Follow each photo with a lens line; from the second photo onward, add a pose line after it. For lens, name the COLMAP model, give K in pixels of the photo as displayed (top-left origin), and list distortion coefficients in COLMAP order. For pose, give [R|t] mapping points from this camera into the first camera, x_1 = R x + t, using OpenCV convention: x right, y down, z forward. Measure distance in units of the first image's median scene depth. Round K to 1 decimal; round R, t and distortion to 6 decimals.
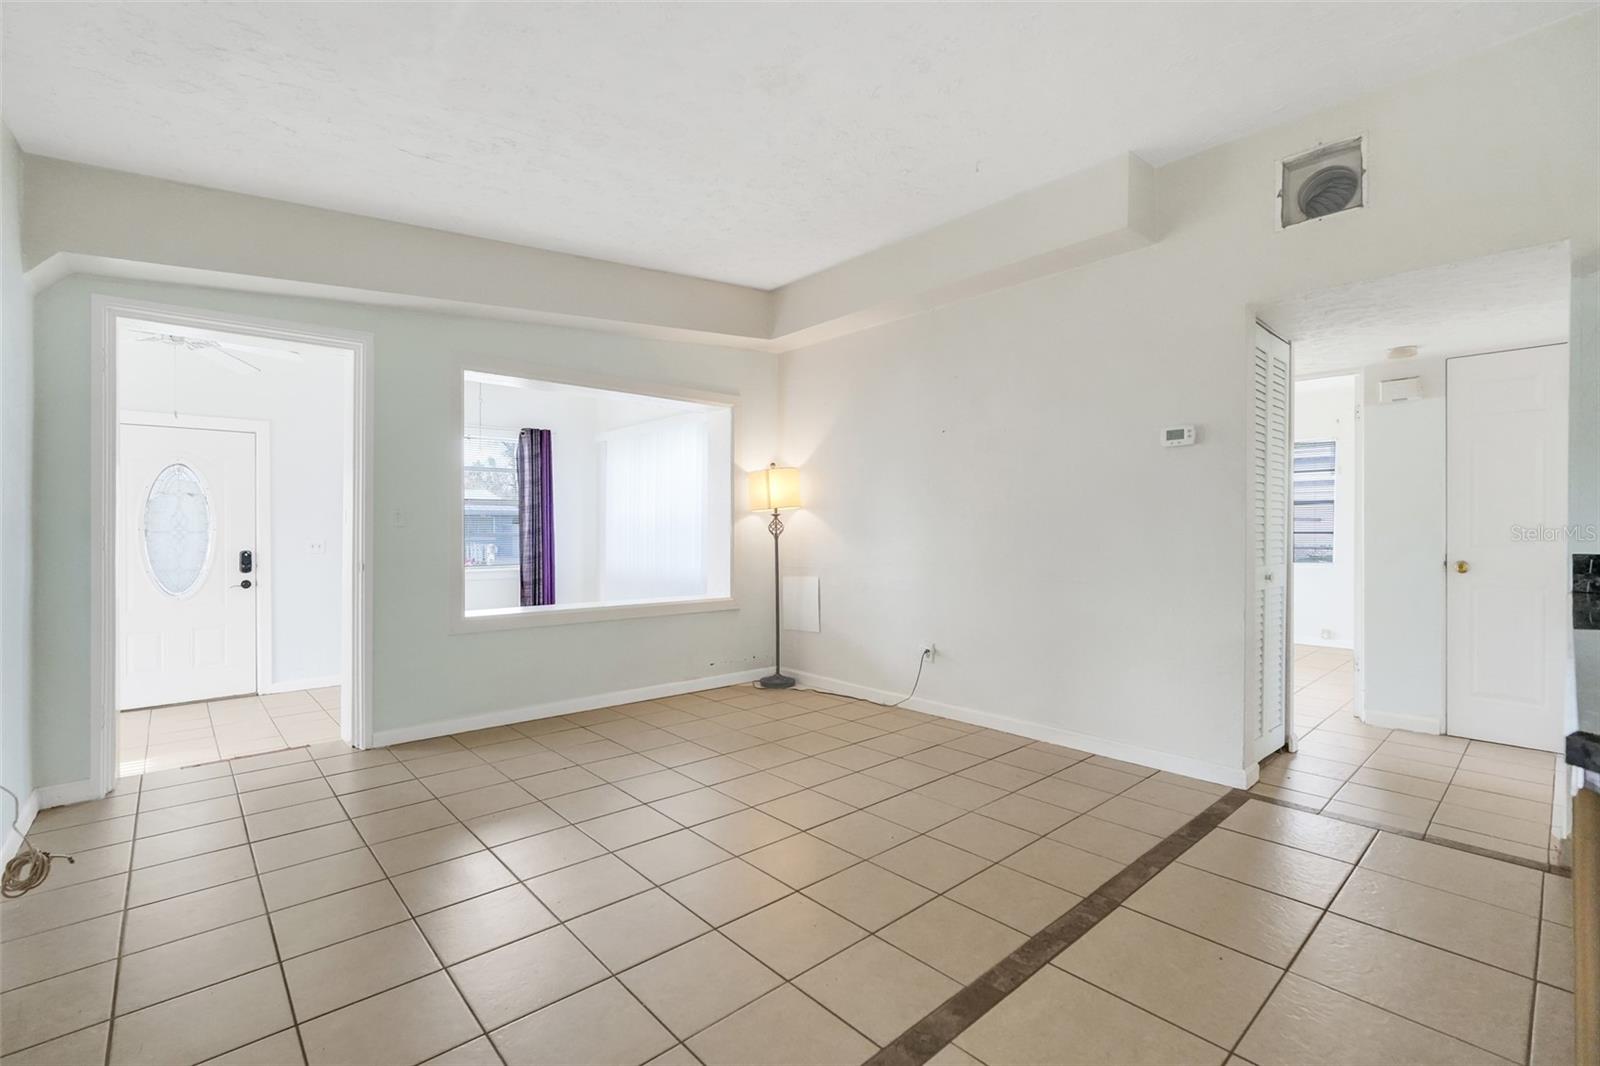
lens RADIAL K [[701.5, 0, 791.0], [0, 701.5, 529.8], [0, 0, 1]] dist [-0.000172, 0.000131]
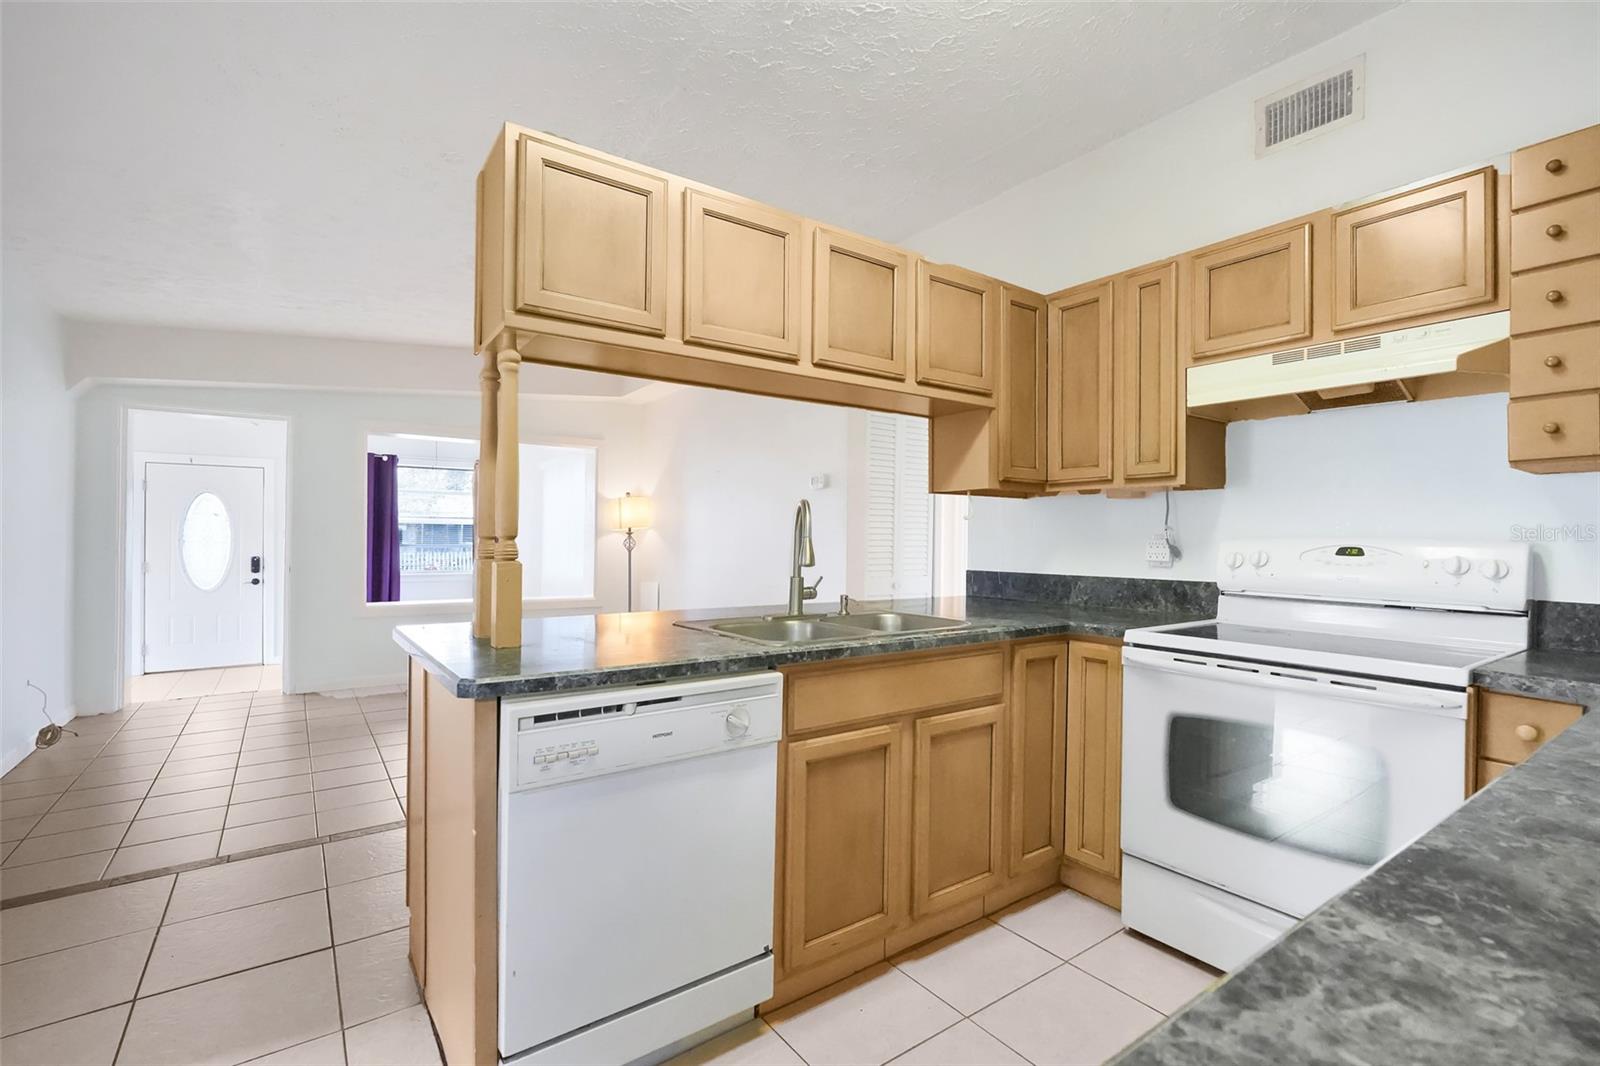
lens RADIAL K [[714.5, 0, 796.1], [0, 714.5, 531.8], [0, 0, 1]] dist [-0.011019, 0.002698]
pose [[0.994377, 0.008103, -0.105589, 0.413040], [-0.009318, 0.999896, -0.011012, -0.012387], [0.105488, 0.011933, 0.994349, -0.250118]]
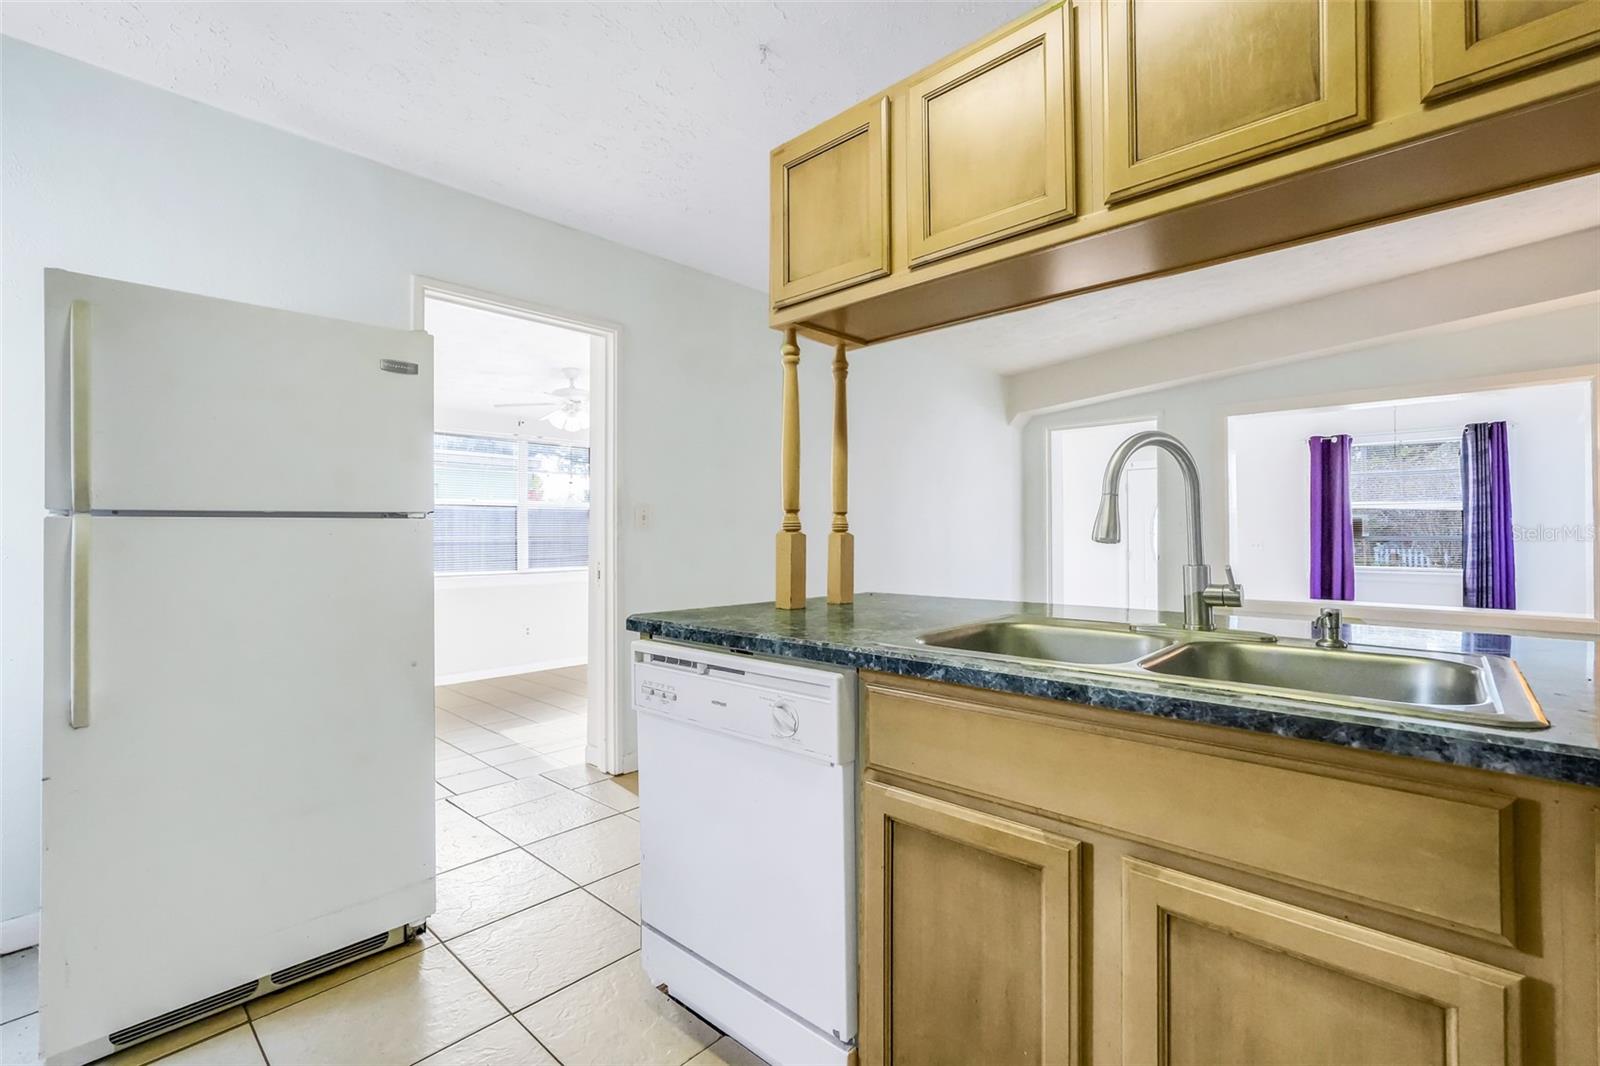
lens RADIAL K [[701.5, 0, 807.5], [0, 701.5, 532.1], [0, 0, 1]] dist [-0.000172, 0.000131]
pose [[0.103621, -0.002296, -0.994614, 0.609689], [0.001795, 0.999996, -0.002121, -0.000740], [0.994615, -0.001566, 0.103625, 0.034142]]
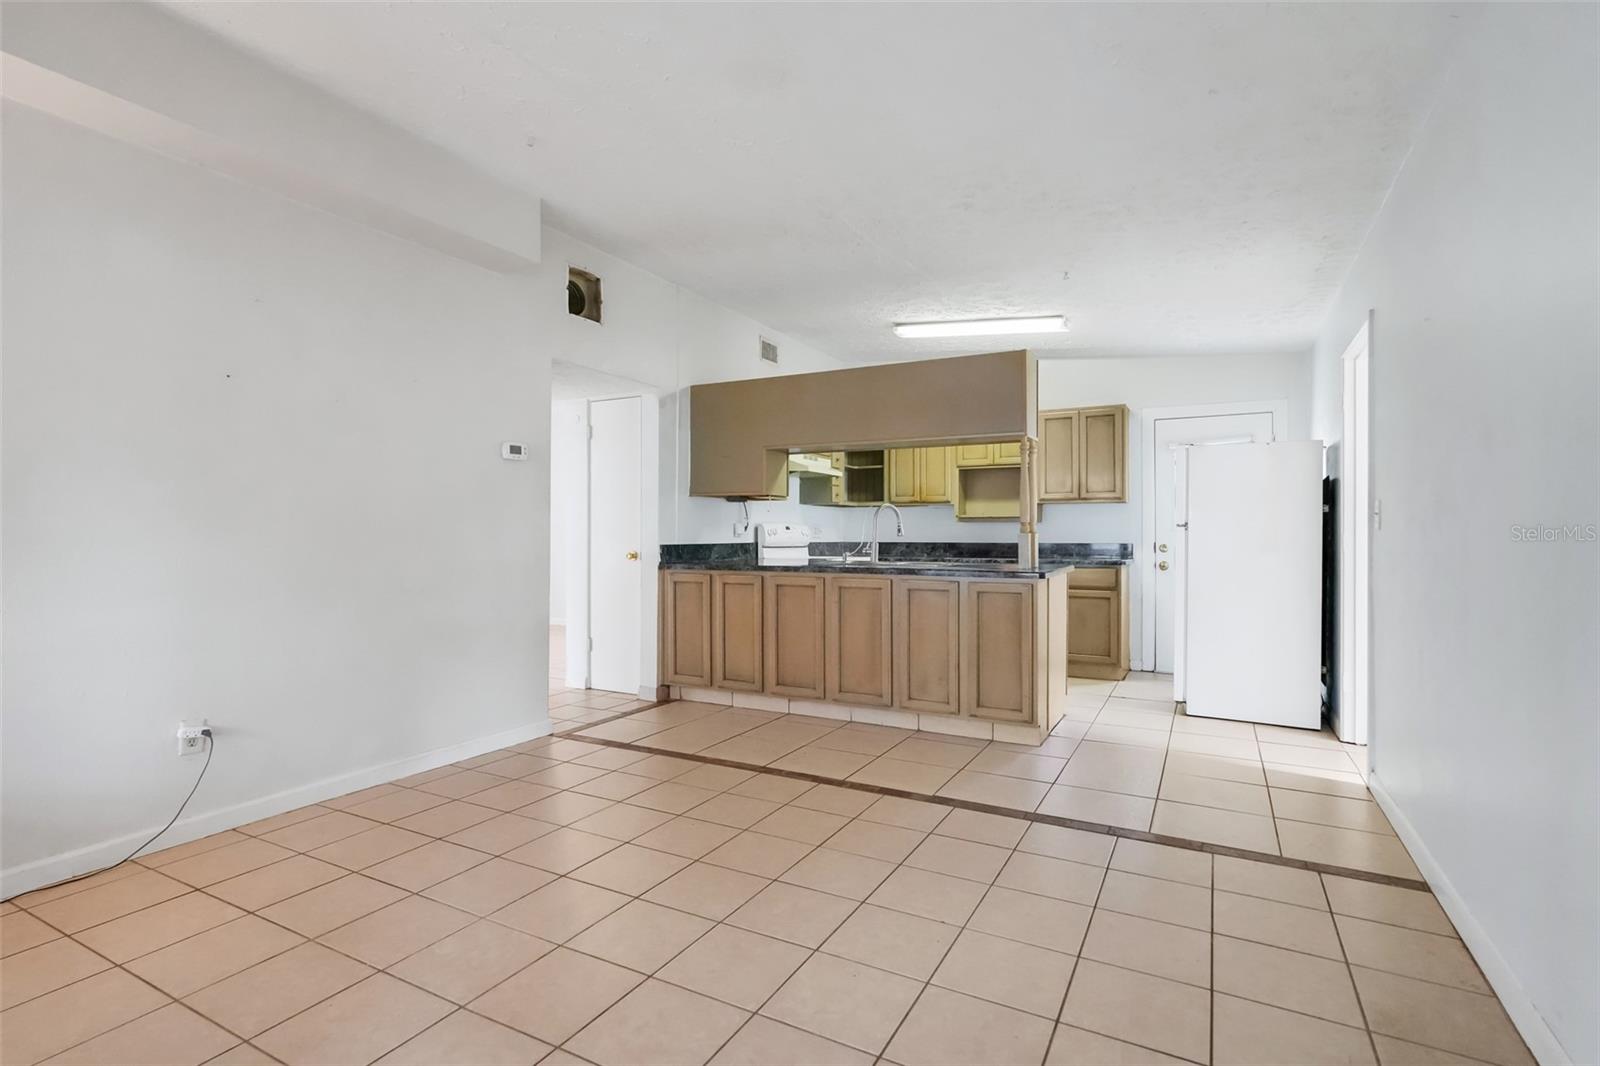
lens RADIAL K [[761.2, 0, 792.6], [0, 761.2, 530.8], [0, 0, 1]] dist [-0.035583, -0.000151]
pose [[-0.333956, 0.005981, 0.942570, -0.485644], [0.002768, 0.999982, -0.005365, 0.003265], [-0.942585, 0.000817, -0.333966, 0.619999]]
